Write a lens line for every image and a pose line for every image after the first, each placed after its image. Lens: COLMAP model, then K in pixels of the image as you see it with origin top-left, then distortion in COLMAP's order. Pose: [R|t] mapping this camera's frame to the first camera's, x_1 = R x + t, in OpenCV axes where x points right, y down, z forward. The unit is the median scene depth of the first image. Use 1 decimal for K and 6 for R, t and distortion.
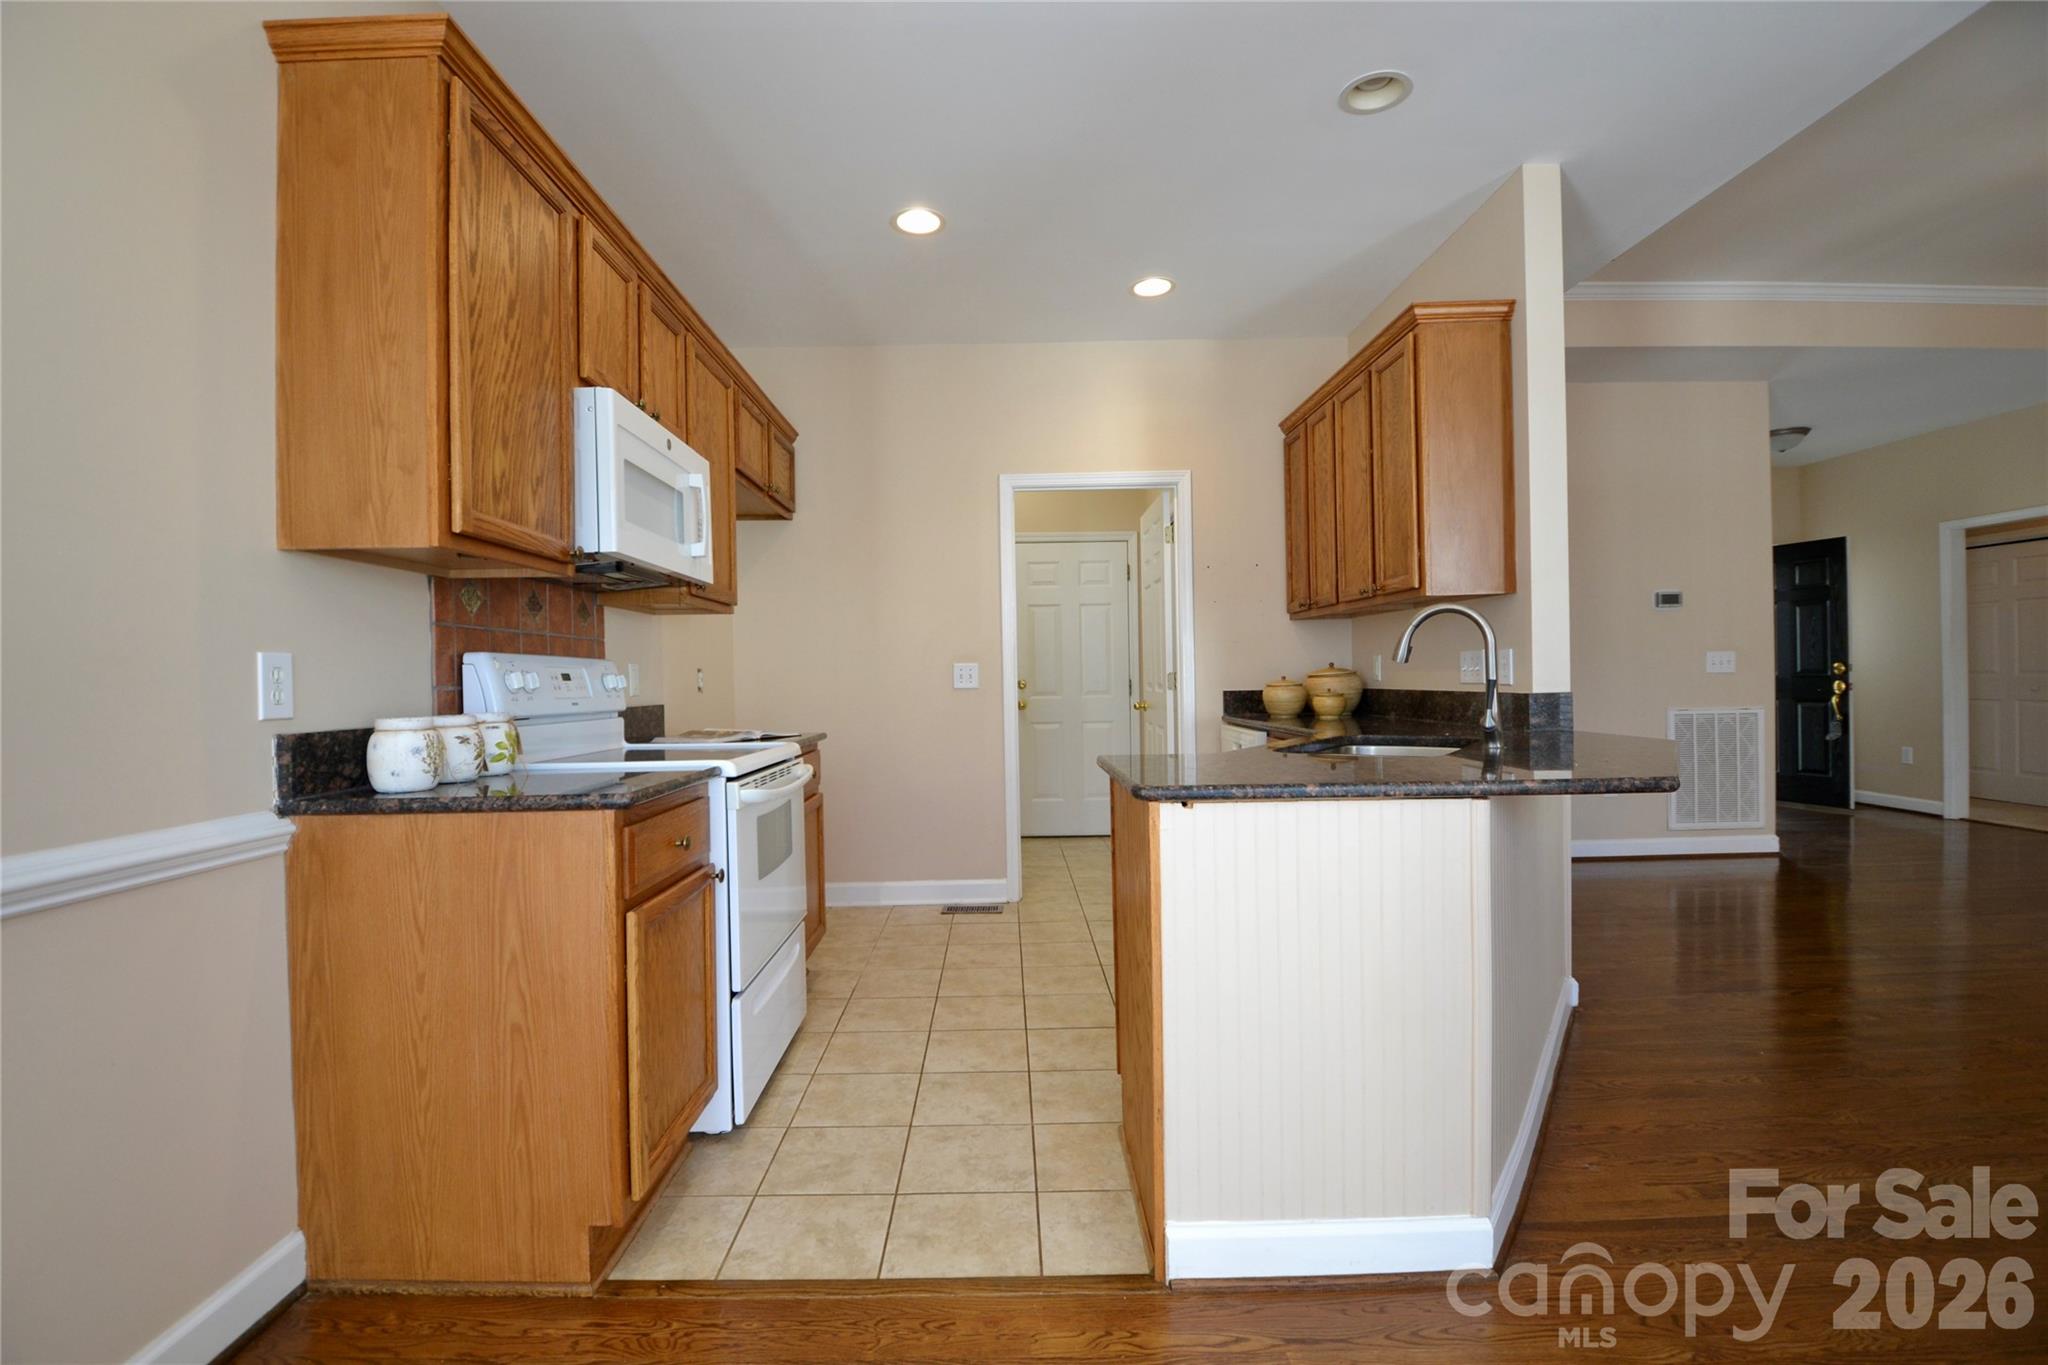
lens RADIAL K [[907.8, 0, 1009.9], [0, 907.8, 688.1], [0, 0, 1]] dist [0.004216, -0.018004]
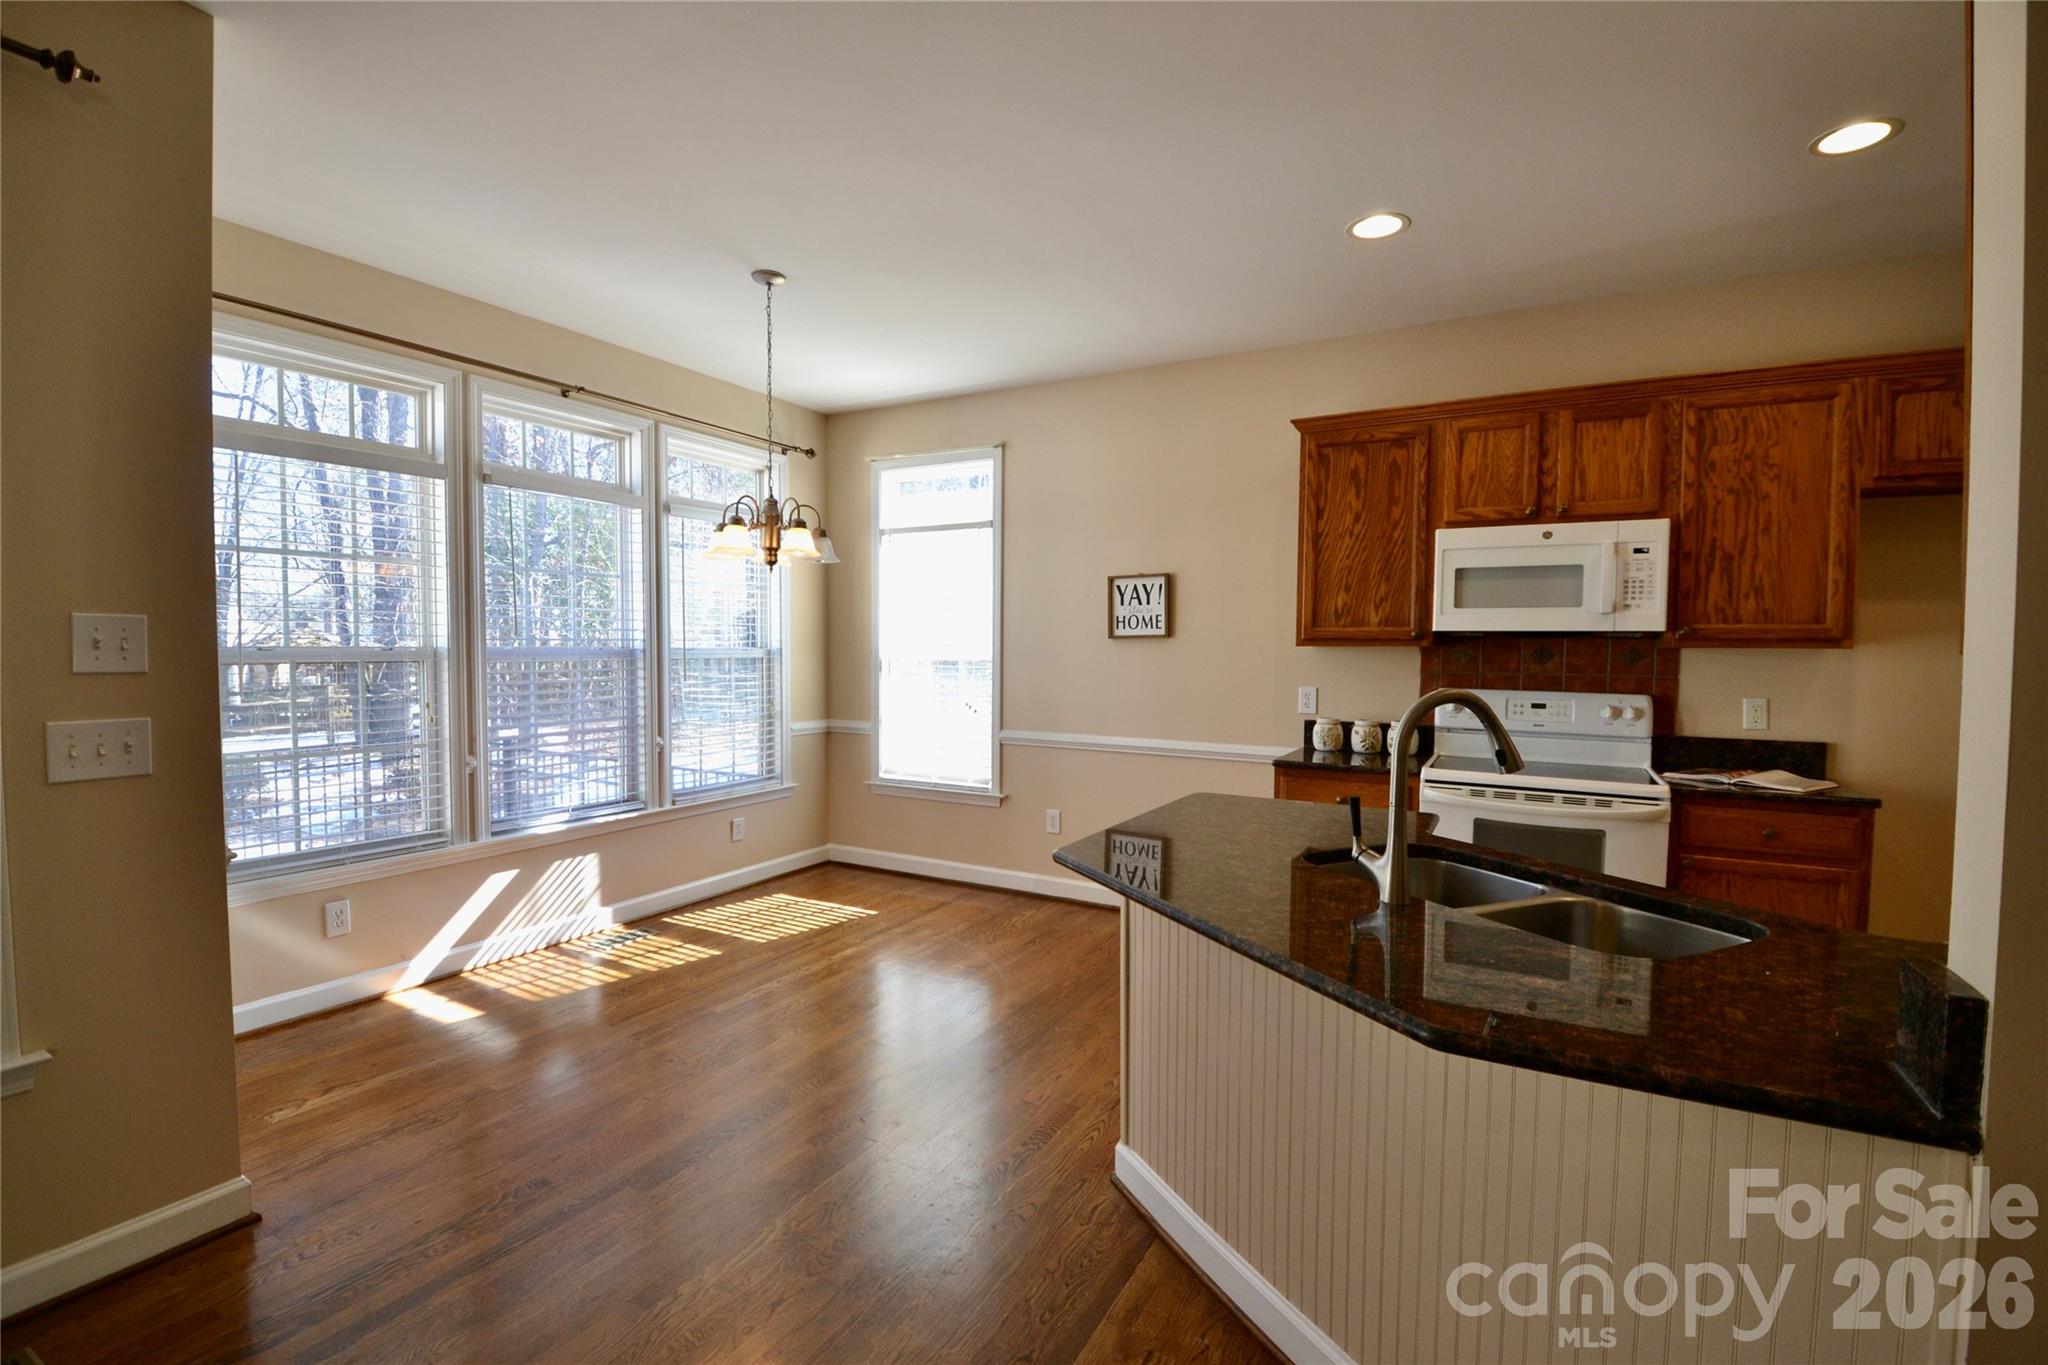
lens RADIAL K [[907.8, 0, 1003.8], [0, 907.8, 688.0], [0, 0, 1]] dist [0.004216, -0.018004]
pose [[-0.503002, 0.051401, -0.862755, 1.002672], [-0.009694, 0.997832, 0.065101, -0.108275], [0.864231, 0.041110, -0.501413, 0.853668]]
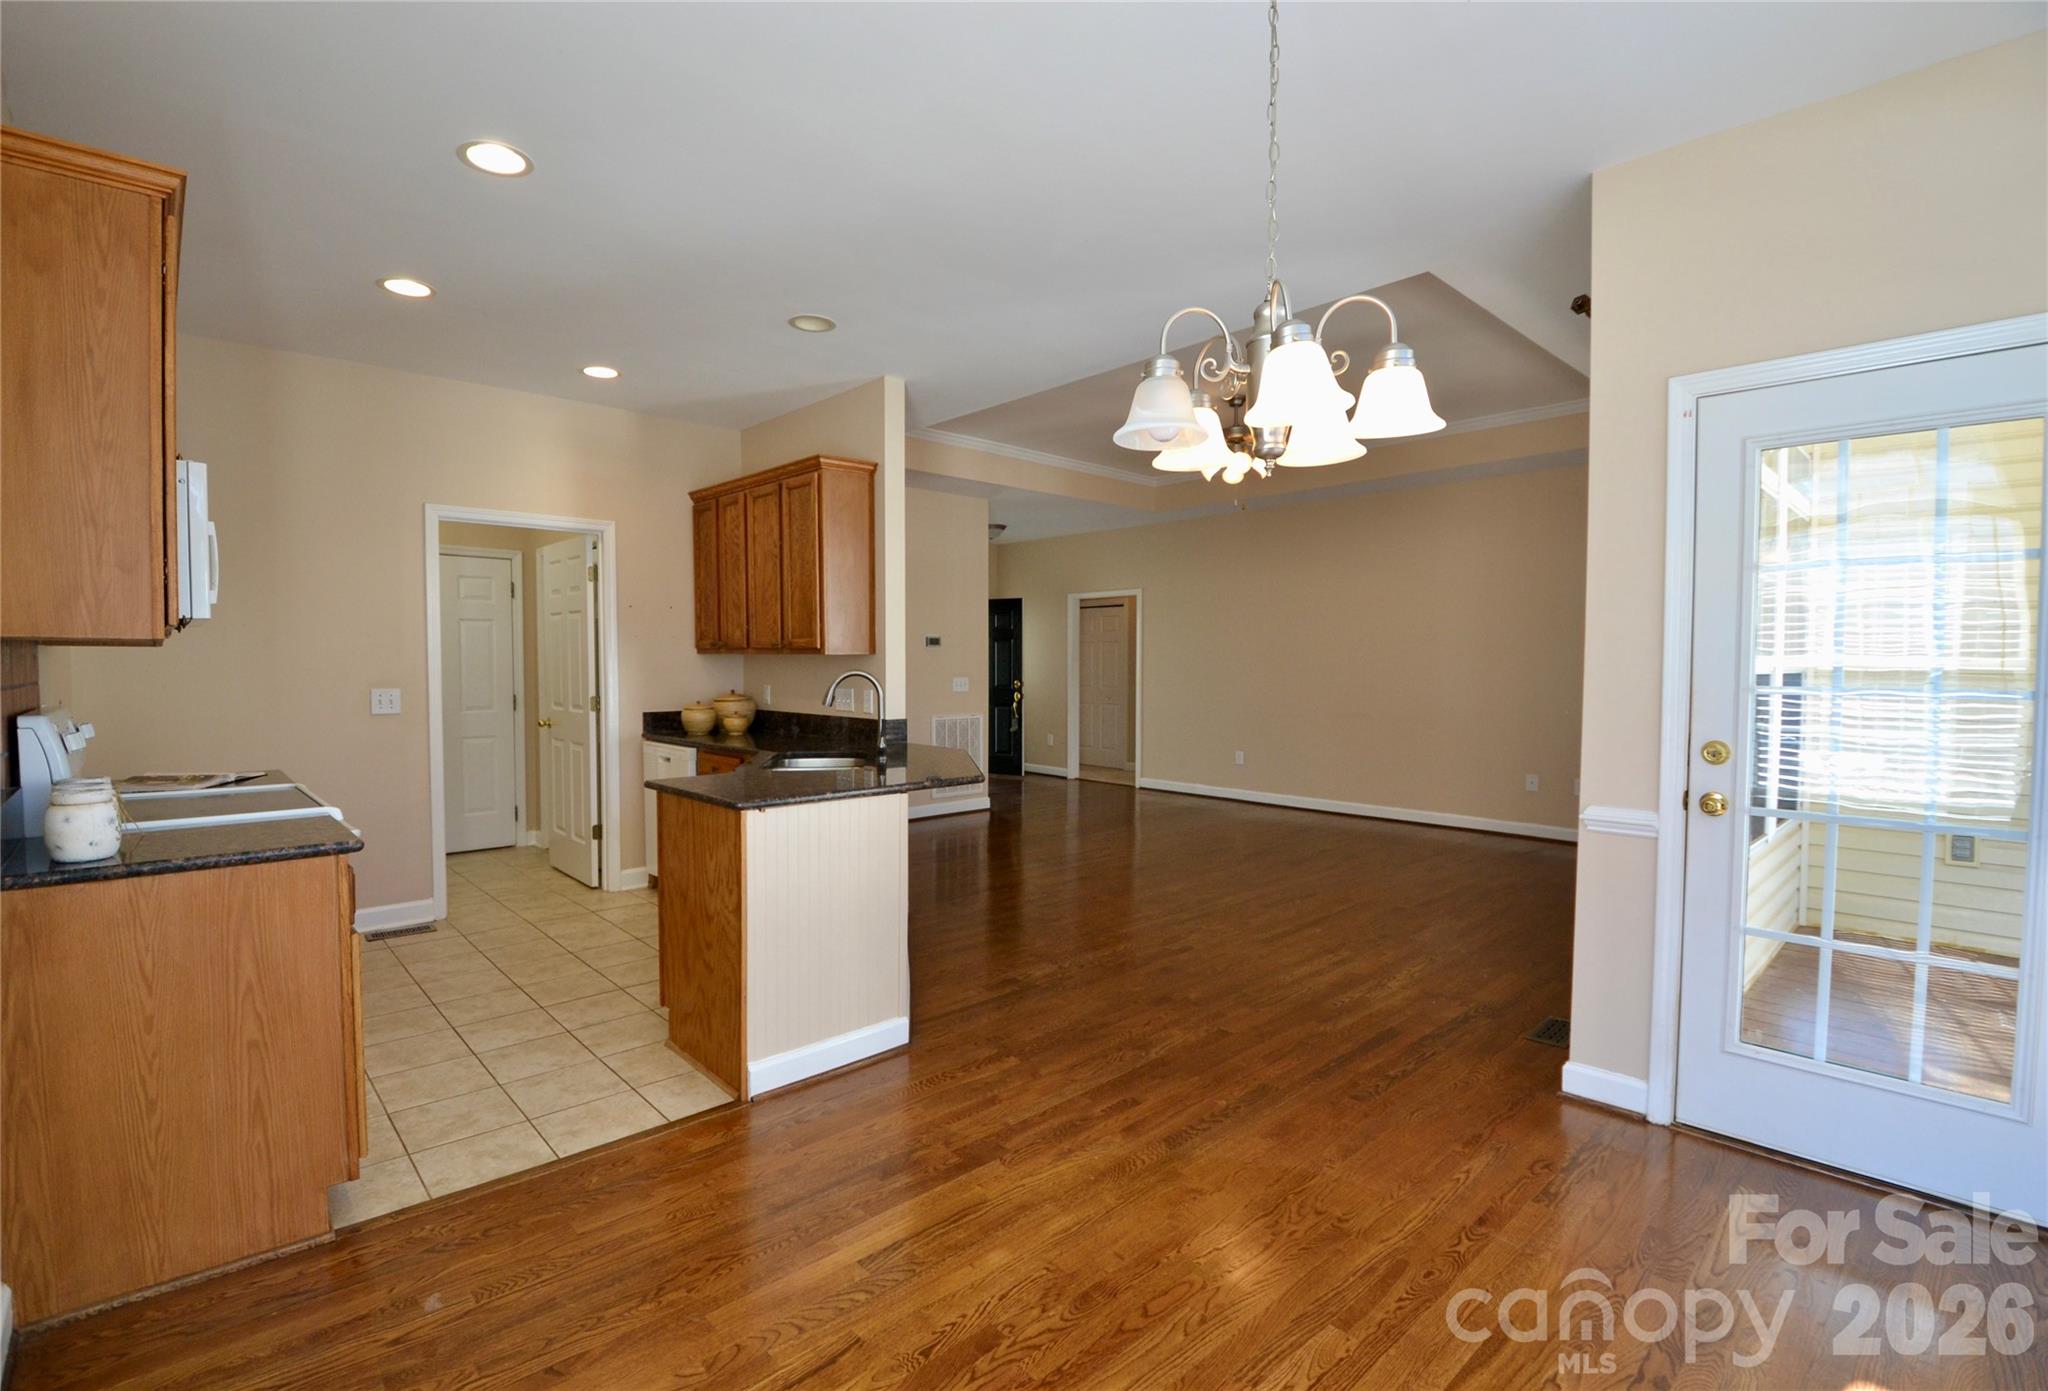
lens RADIAL K [[934.2, 0, 1016.9], [0, 934.2, 702.0], [0, 0, 1]] dist [-0.035598, -0.002534]
pose [[0.724912, -0.010749, 0.688758, -0.365085], [-0.007801, 0.999686, 0.023813, -0.064631], [-0.688798, -0.022635, 0.724600, -0.315938]]
